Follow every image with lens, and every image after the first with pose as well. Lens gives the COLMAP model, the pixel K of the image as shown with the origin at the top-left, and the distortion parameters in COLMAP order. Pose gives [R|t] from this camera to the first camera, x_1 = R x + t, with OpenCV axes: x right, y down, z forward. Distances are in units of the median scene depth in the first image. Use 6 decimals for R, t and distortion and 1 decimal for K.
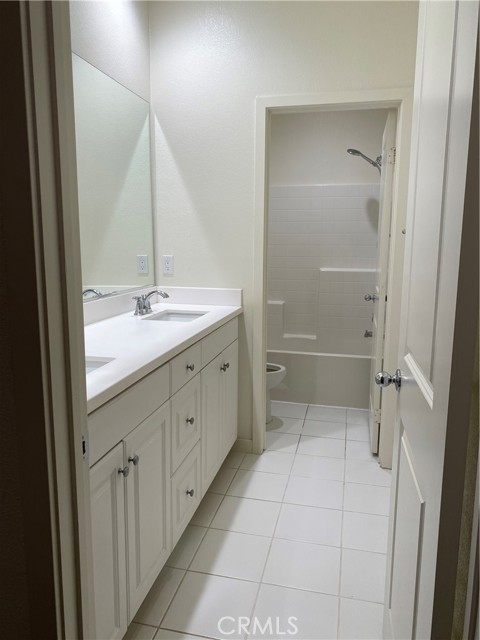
lens RADIAL K [[484.6, 0, 241.4], [0, 484.6, 323.1], [0, 0, 1]] dist [0.028820, -0.039672]
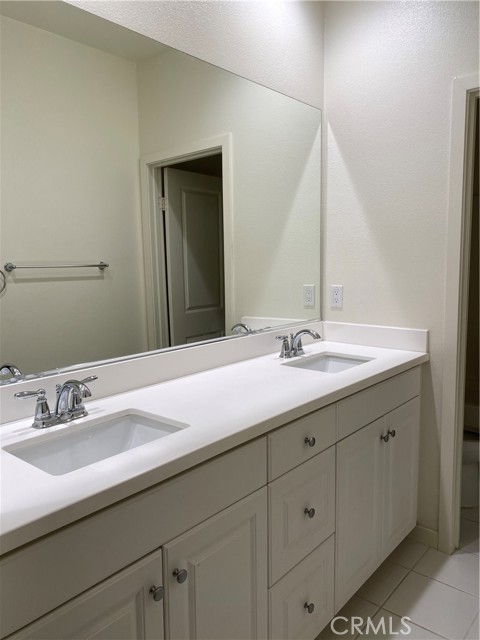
lens RADIAL K [[484.6, 0, 237.3], [0, 484.6, 317.5], [0, 0, 1]] dist [0.028820, -0.039672]
pose [[0.881661, 0.038059, -0.470346, 0.099057], [-0.062698, 0.997353, -0.036824, -0.045132], [0.467700, 0.061956, 0.881713, 0.194447]]
